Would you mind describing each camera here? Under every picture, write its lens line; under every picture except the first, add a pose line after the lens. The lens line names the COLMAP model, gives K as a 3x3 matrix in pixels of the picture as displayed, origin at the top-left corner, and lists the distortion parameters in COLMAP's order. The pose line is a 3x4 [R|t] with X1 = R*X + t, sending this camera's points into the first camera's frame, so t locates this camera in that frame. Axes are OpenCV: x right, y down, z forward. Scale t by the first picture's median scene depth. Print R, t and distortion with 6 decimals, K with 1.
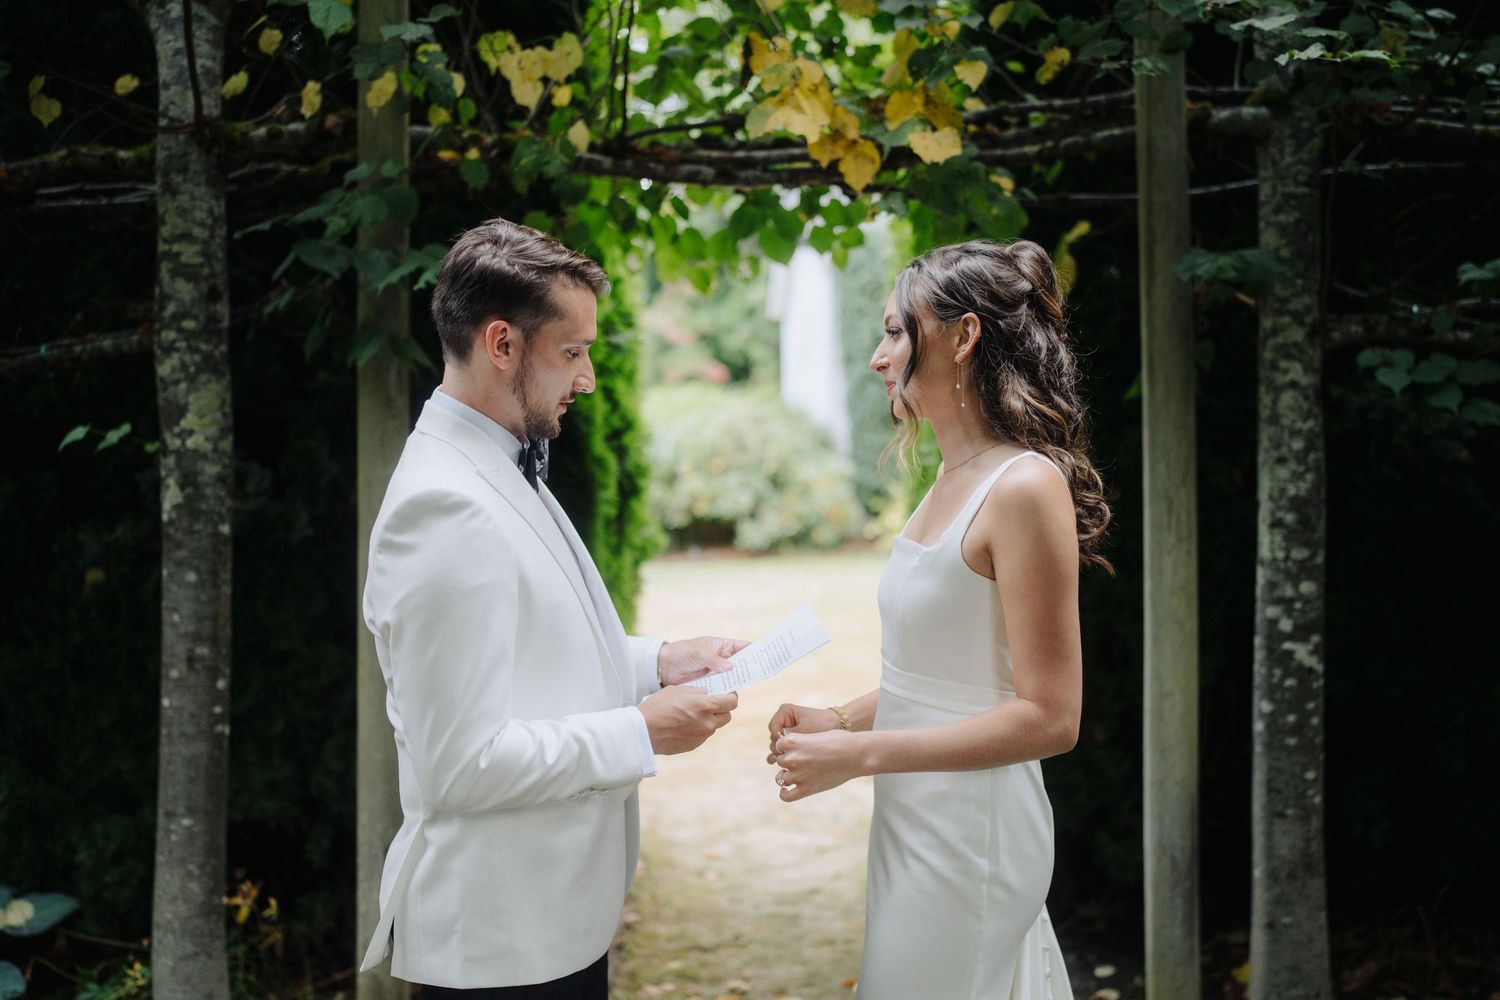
lens RADIAL K [[1468.9, 0, 768.7], [0, 1468.9, 489.3], [0, 0, 1]] dist [-0.032455, 0.118409]
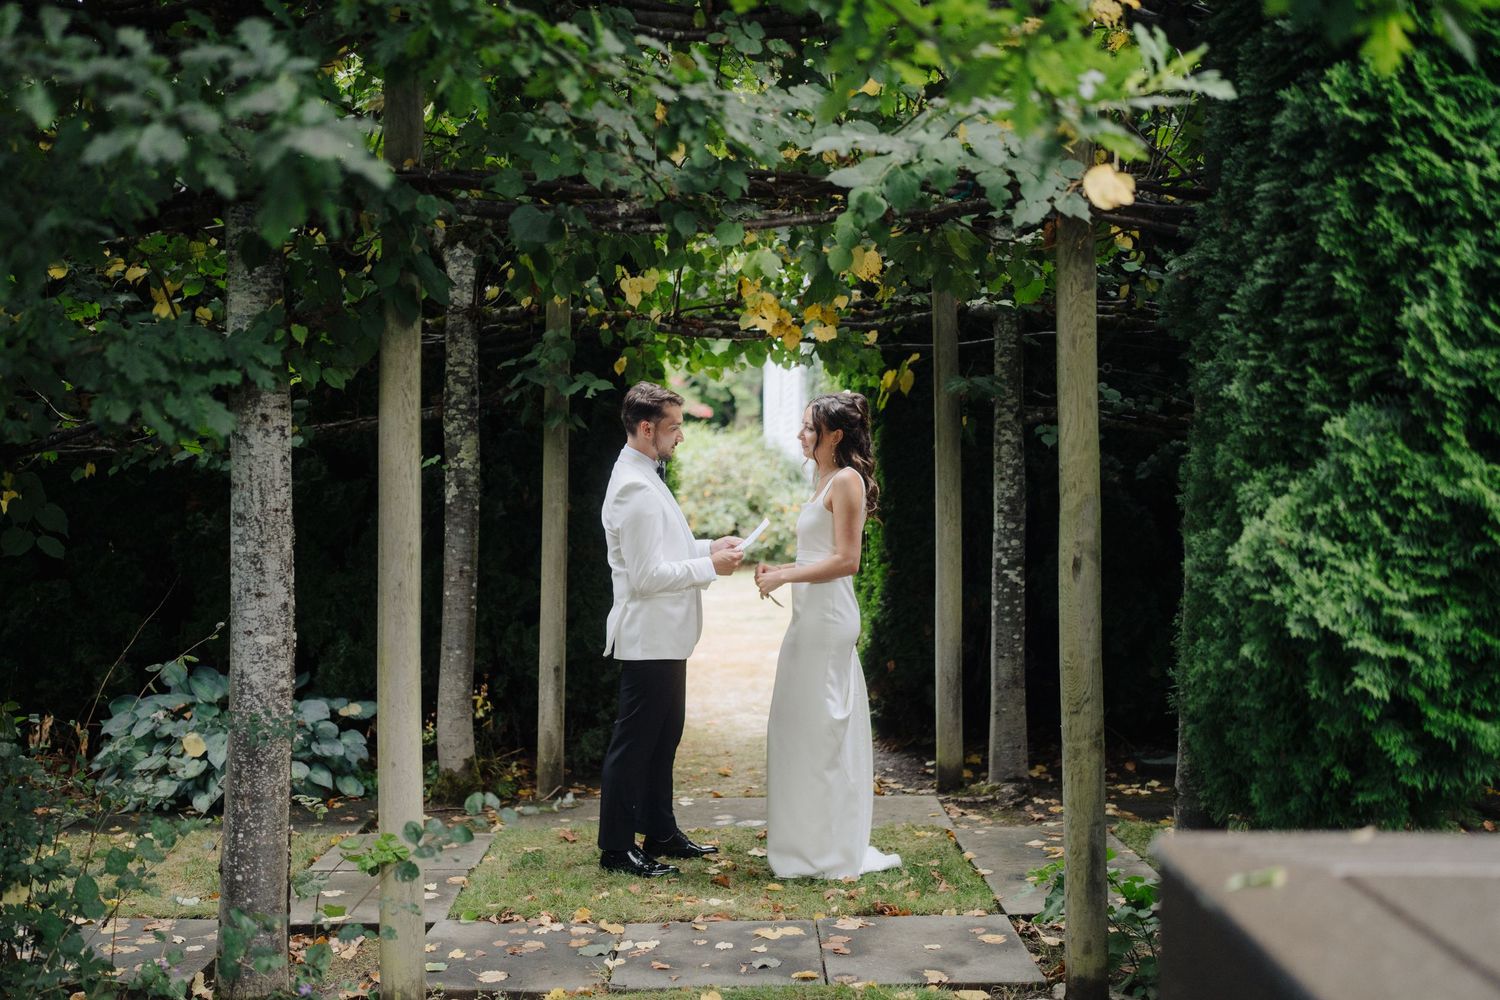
lens RADIAL K [[1569.9, 0, 705.3], [0, 1569.9, 494.8], [0, 0, 1]] dist [-0.007608, -0.001579]
pose [[0.999535, 0.010915, -0.028458, 0.003433], [-0.011542, 0.999692, -0.021957, 0.053339], [0.028210, 0.022275, 0.999354, -1.156343]]
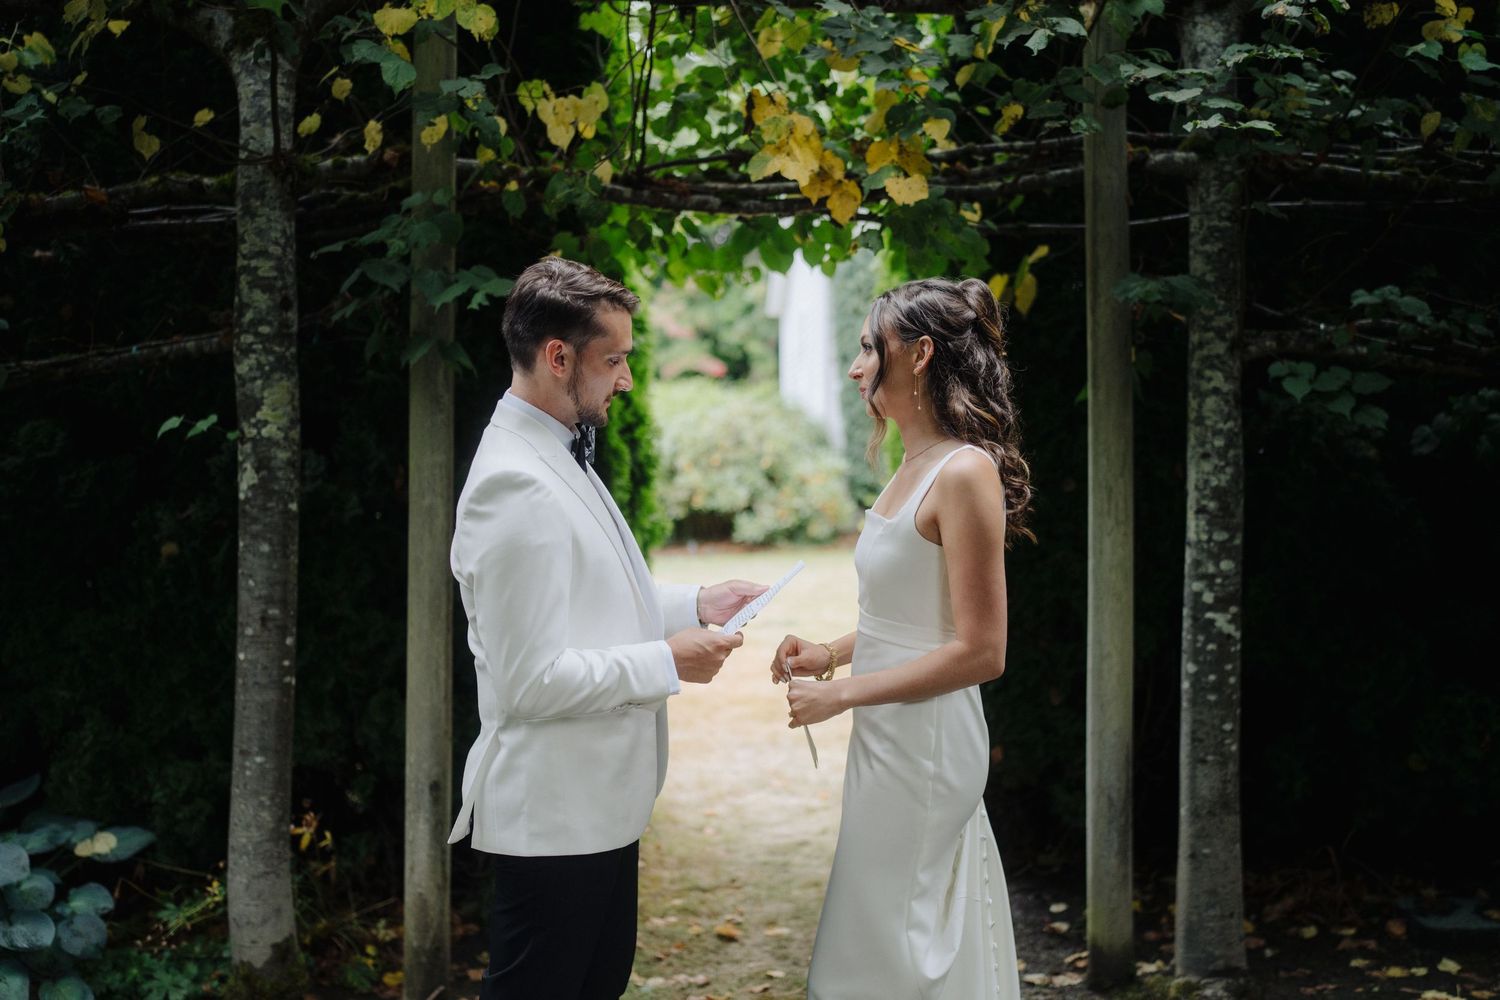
lens RADIAL K [[1503.3, 0, 779.1], [0, 1503.3, 491.3], [0, 0, 1]] dist [-0.037158, 0.142414]
pose [[0.999916, 0.009078, 0.009285, 0.000437], [-0.009104, 0.999955, 0.002727, 0.008189], [-0.009260, -0.002811, 0.999953, -0.186613]]
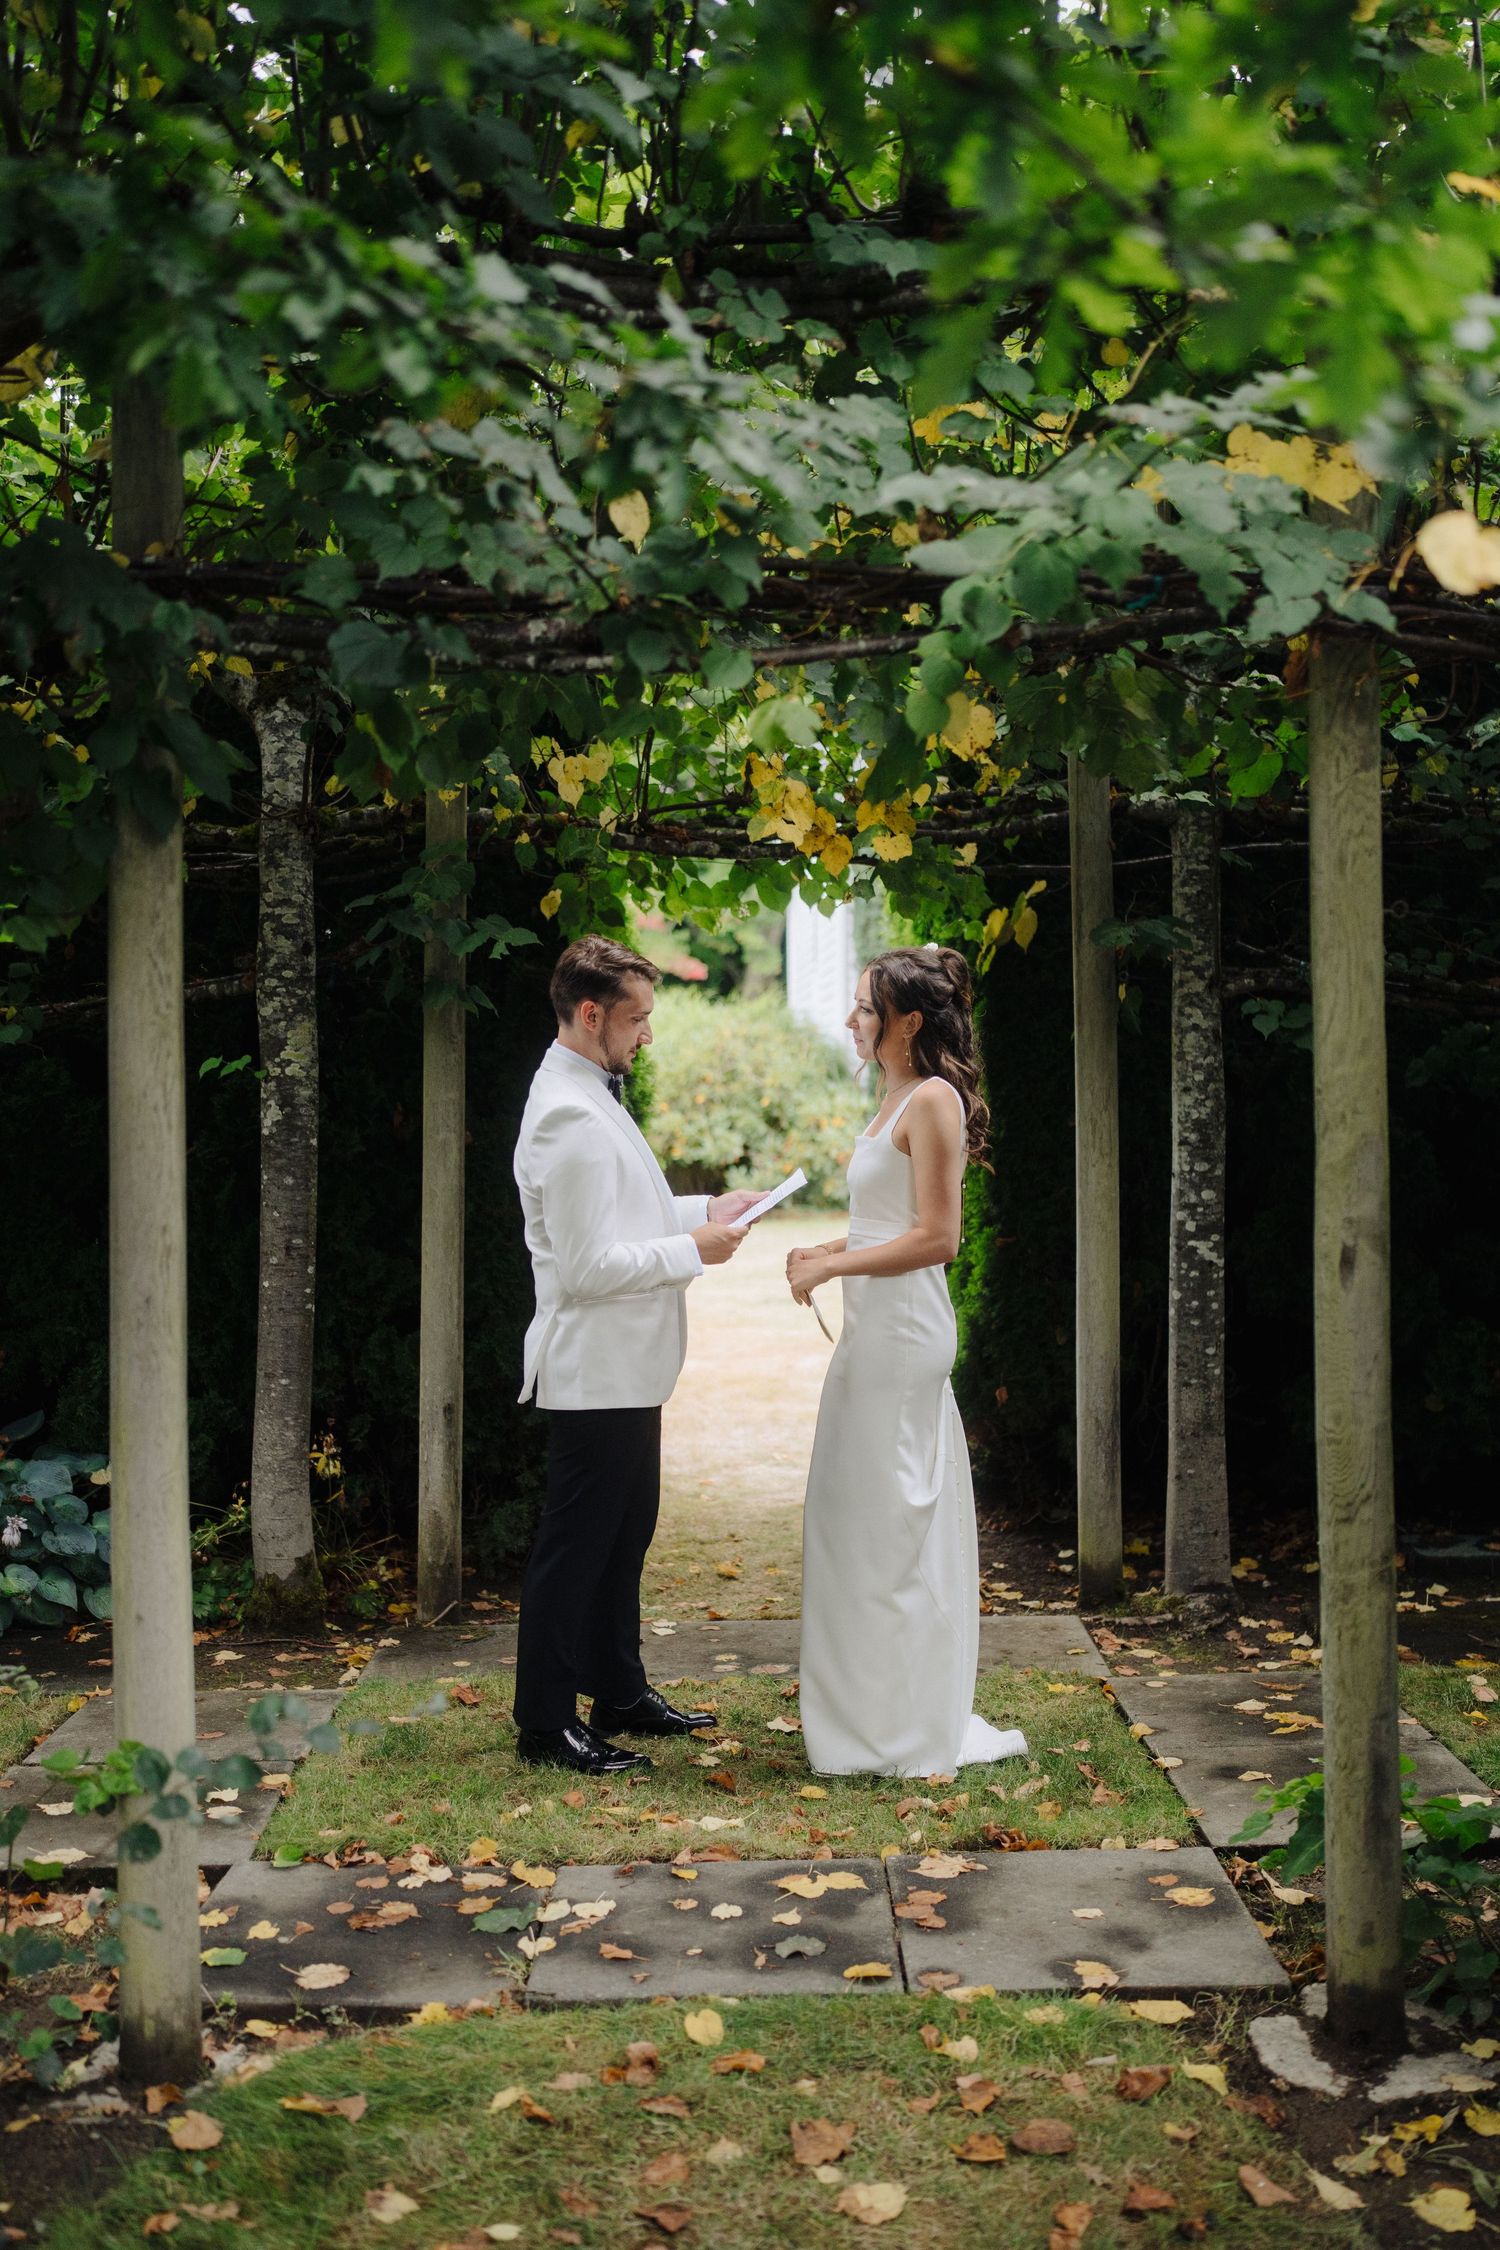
lens RADIAL K [[2354.8, 0, 706.3], [0, 2354.8, 1127.6], [0, 0, 1]] dist [-0.007608, -0.001579]
pose [[0.999652, 0.005392, -0.025806, 0.003475], [-0.005540, 0.999968, -0.005684, 0.024734], [0.025775, 0.005825, 0.999651, -0.946093]]
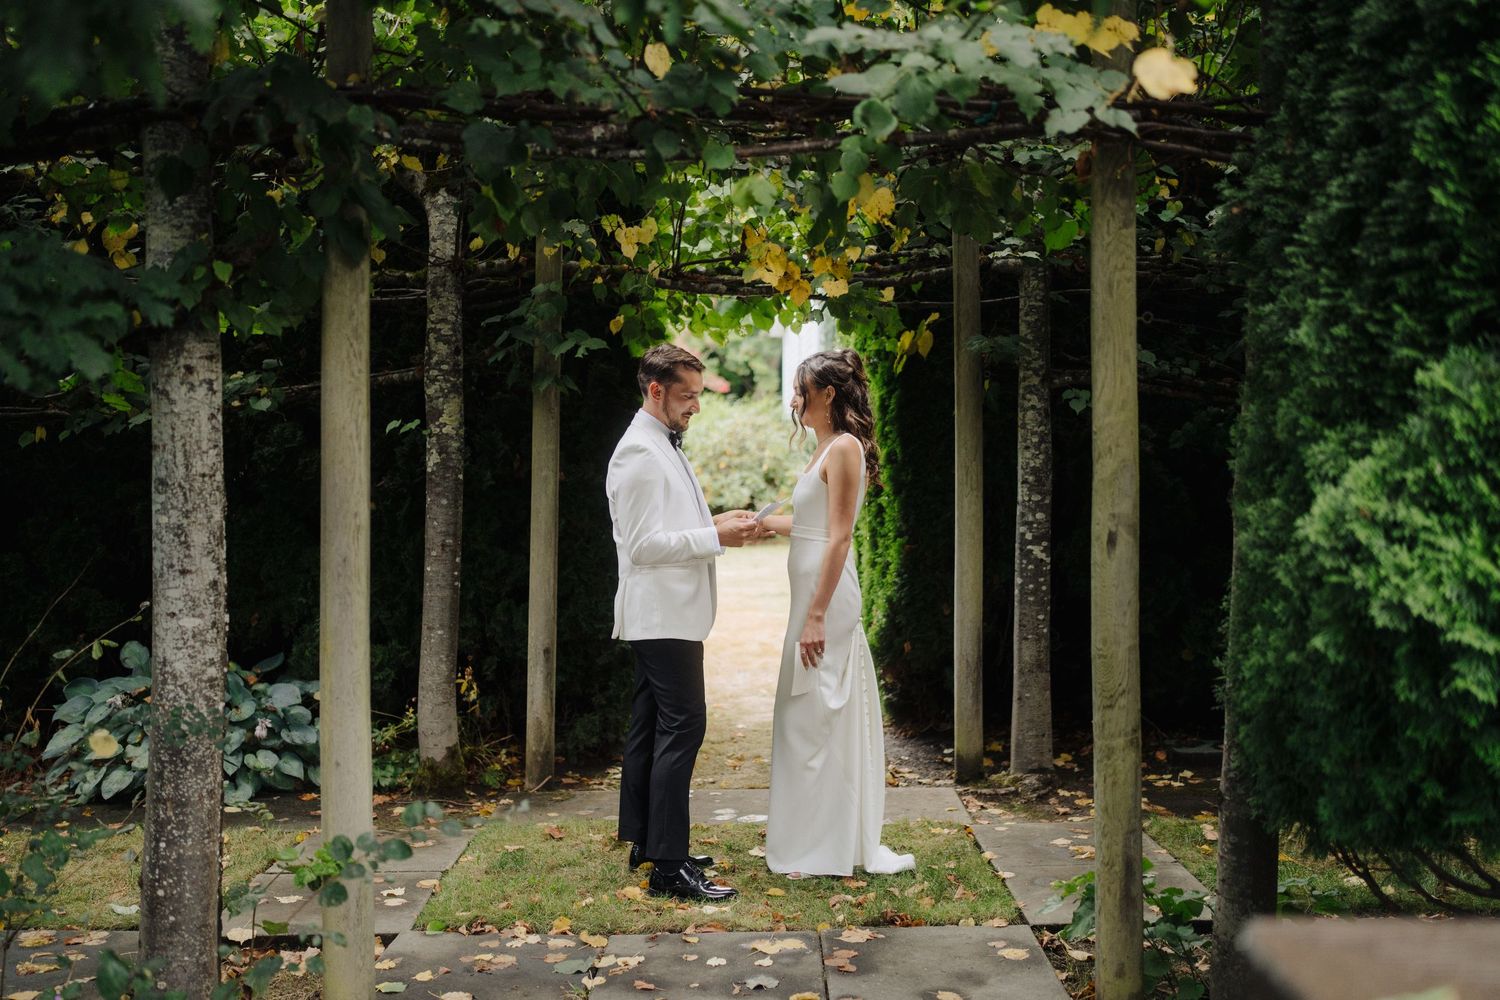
lens RADIAL K [[1561.1, 0, 751.6], [0, 1561.1, 498.5], [0, 0, 1]] dist [-0.013147, 0.030555]
pose [[0.999792, 0.014548, -0.014264, 0.027558], [-0.014602, 0.999887, -0.003697, 0.057122], [0.014208, 0.003904, 0.999891, -0.987115]]
